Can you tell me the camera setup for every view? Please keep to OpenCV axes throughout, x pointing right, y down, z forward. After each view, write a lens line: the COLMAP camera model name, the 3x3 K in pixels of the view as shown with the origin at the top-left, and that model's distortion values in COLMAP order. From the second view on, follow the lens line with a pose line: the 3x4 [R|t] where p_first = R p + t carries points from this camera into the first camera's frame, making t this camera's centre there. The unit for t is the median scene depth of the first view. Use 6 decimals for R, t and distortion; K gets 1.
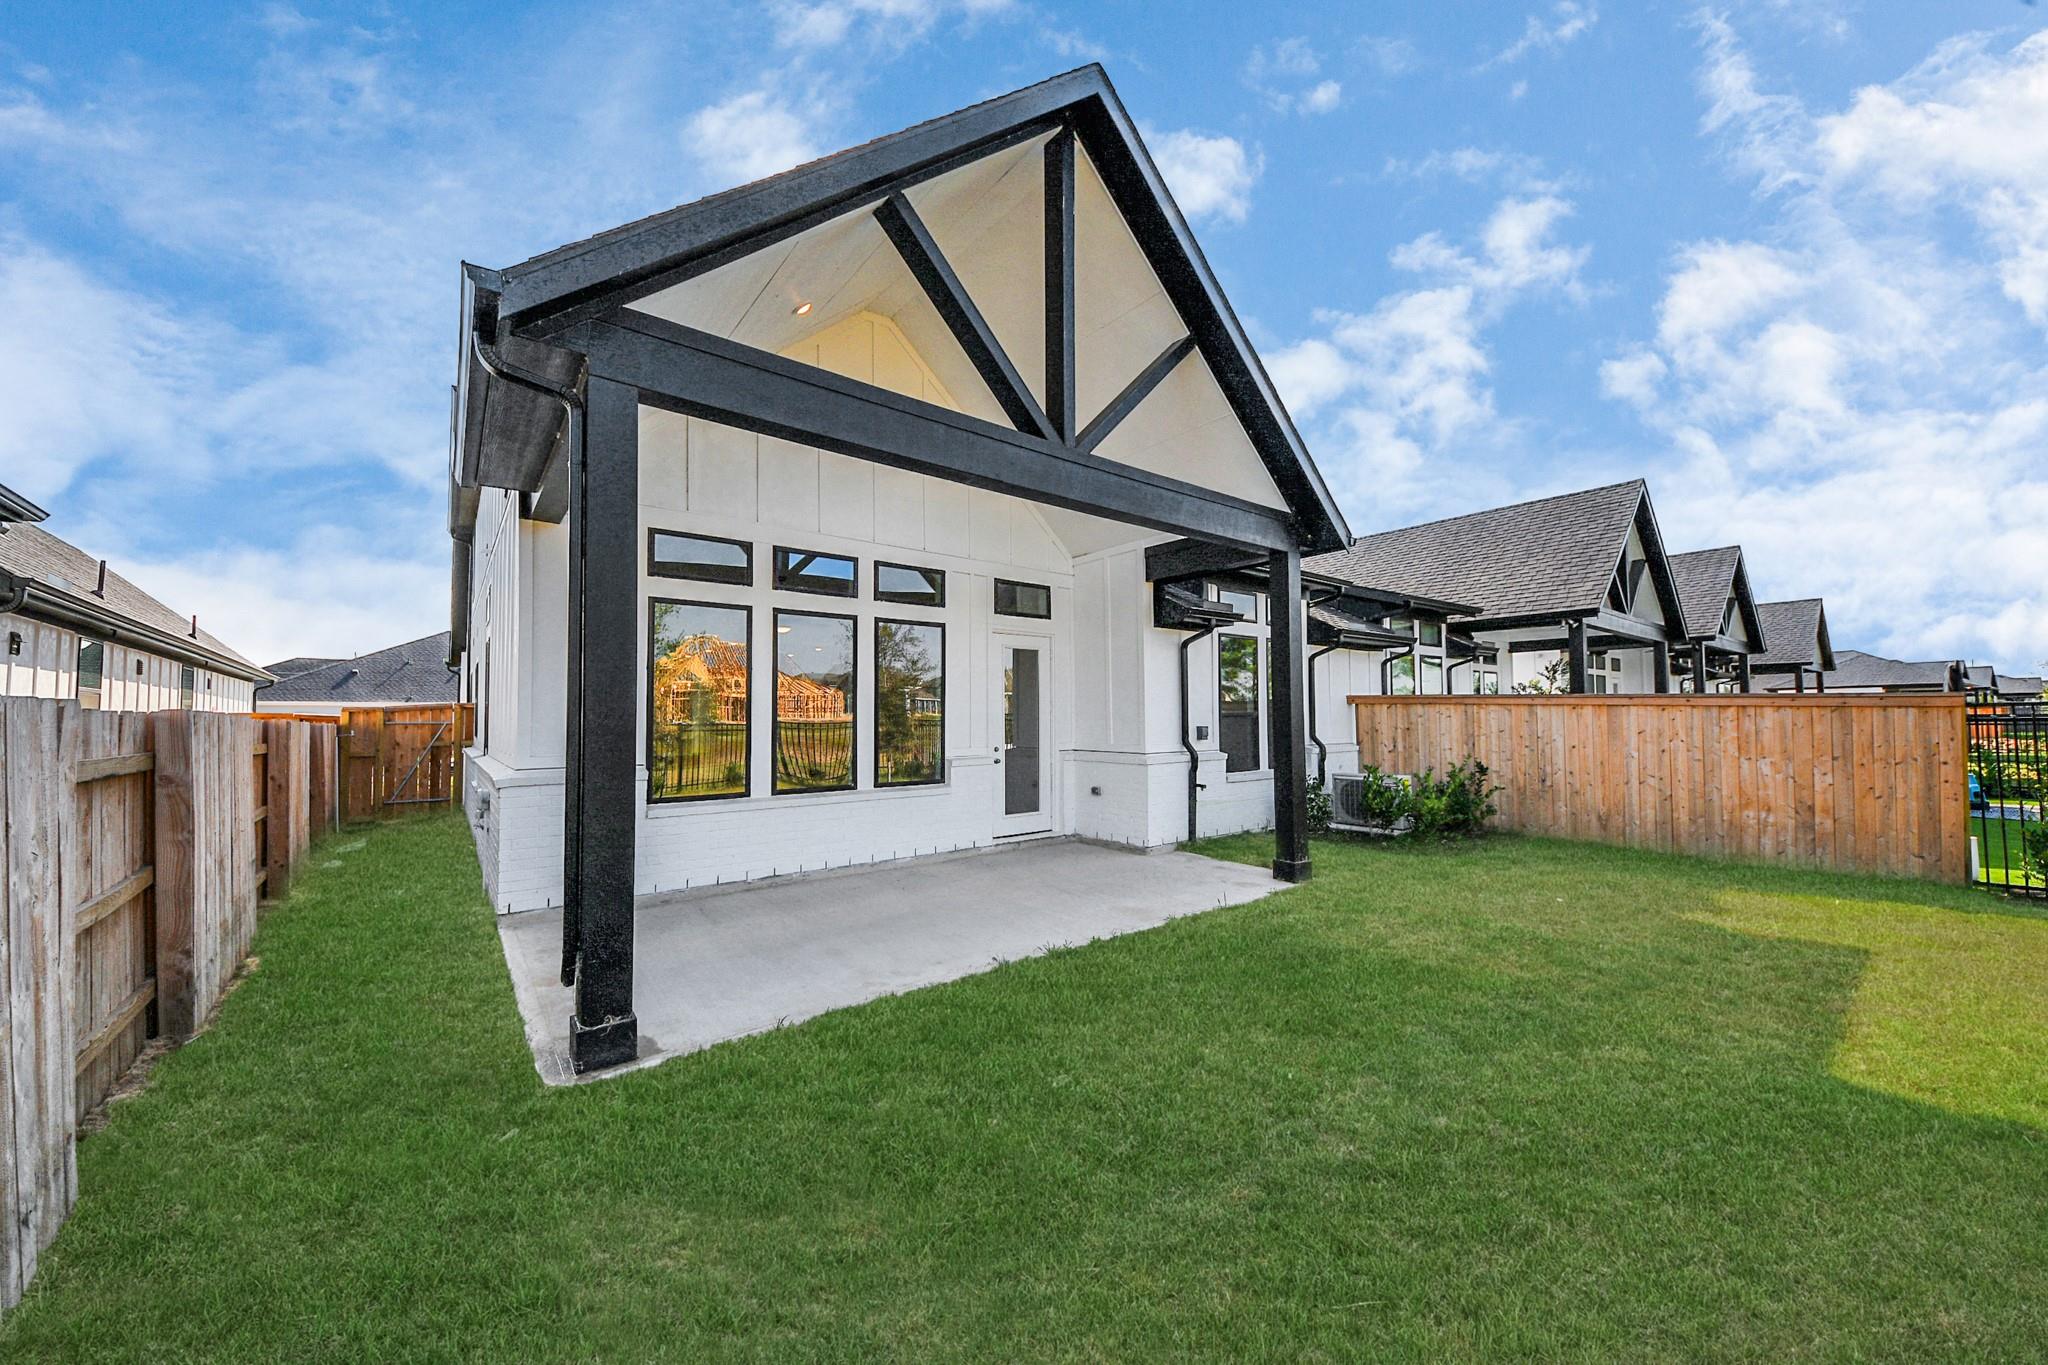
lens RADIAL K [[725.4, 0, 1038.8], [0, 725.4, 725.9], [0, 0, 1]] dist [-0.000219, -0.000328]
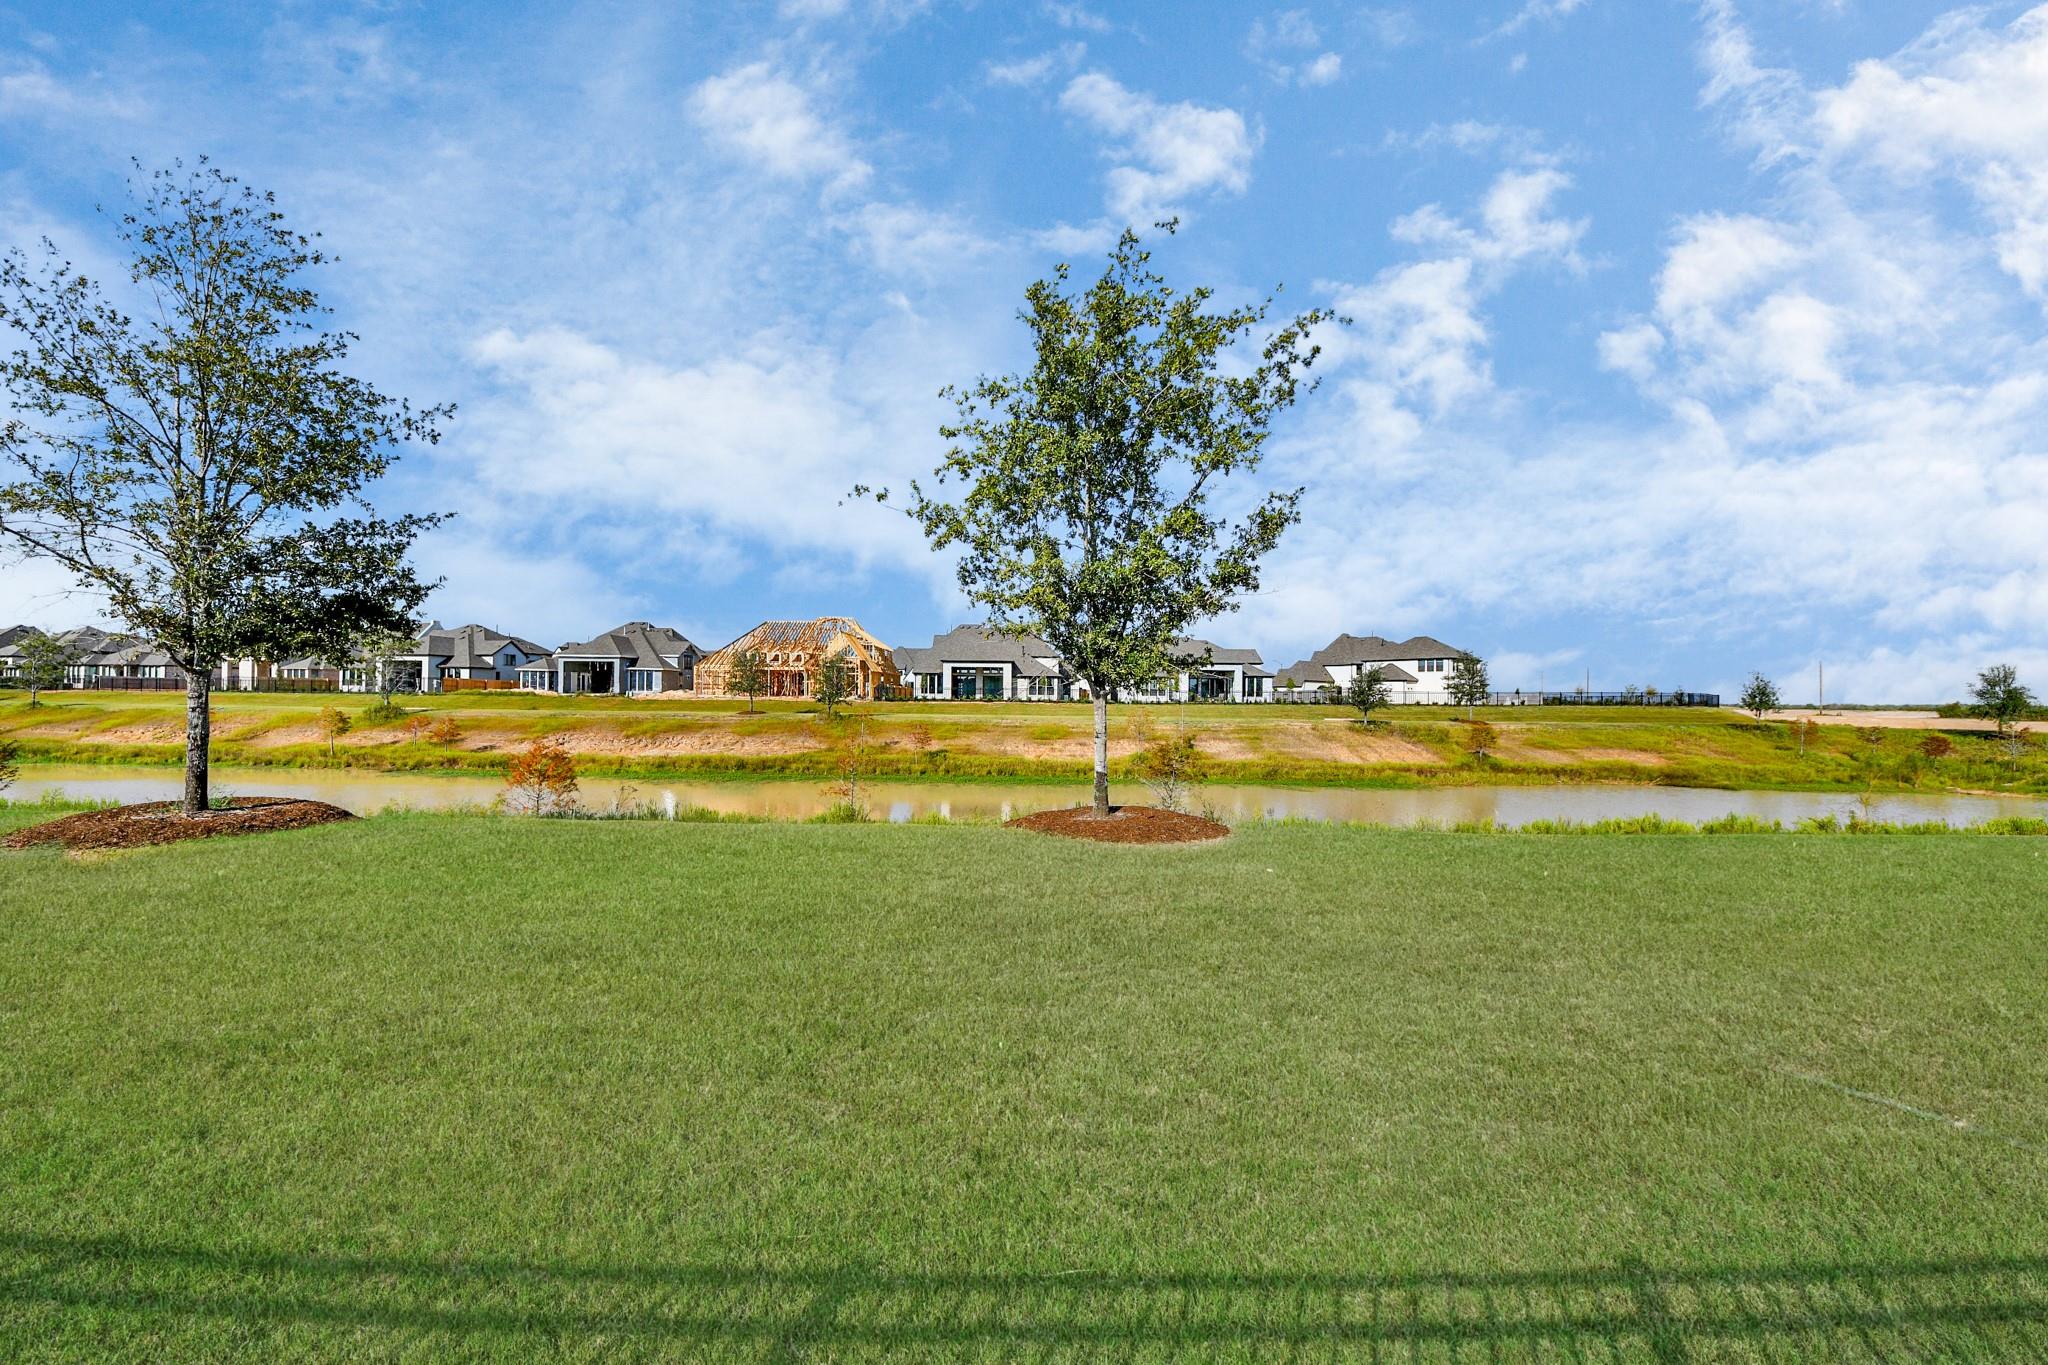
lens RADIAL K [[725.4, 0, 1111.1], [0, 725.4, 691.7], [0, 0, 1]] dist [-0.000219, -0.000328]
pose [[0.999995, 0.003230, 0.000331, 0.102560], [-0.003229, 0.999990, -0.003170, -0.000977], [-0.000342, 0.003168, 0.999995, -0.001769]]
